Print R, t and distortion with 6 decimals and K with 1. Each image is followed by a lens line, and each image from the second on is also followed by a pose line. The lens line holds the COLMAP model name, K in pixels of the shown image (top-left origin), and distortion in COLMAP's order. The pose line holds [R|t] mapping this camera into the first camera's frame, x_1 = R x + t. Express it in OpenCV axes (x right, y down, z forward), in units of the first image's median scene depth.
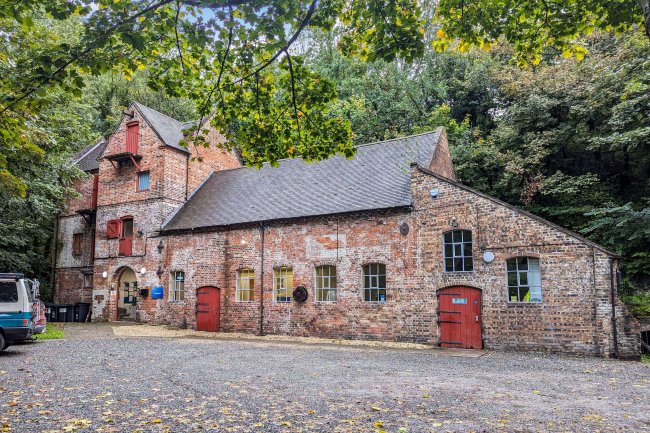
lens RADIAL K [[497.2, 0, 324.3], [0, 497.2, 240.7], [0, 0, 1]] dist [0.046242, -0.001567]
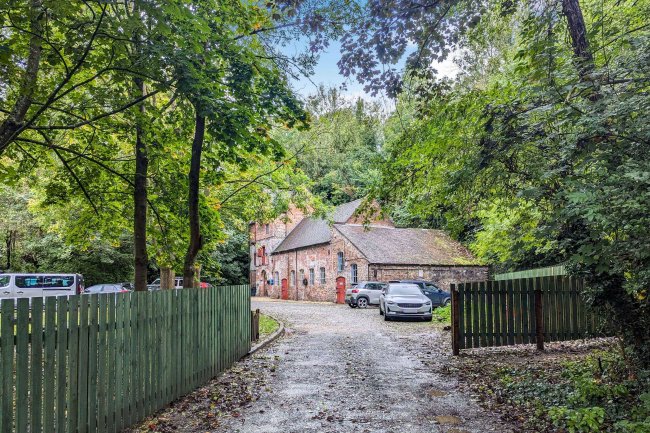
lens RADIAL K [[529.9, 0, 324.2], [0, 529.9, 249.9], [0, 0, 1]] dist [0.023592, -0.002955]
pose [[0.834574, -0.051867, -0.548449, 1.291286], [0.076557, 0.996817, 0.022227, -0.077285], [0.545551, -0.060537, 0.835889, -0.887896]]
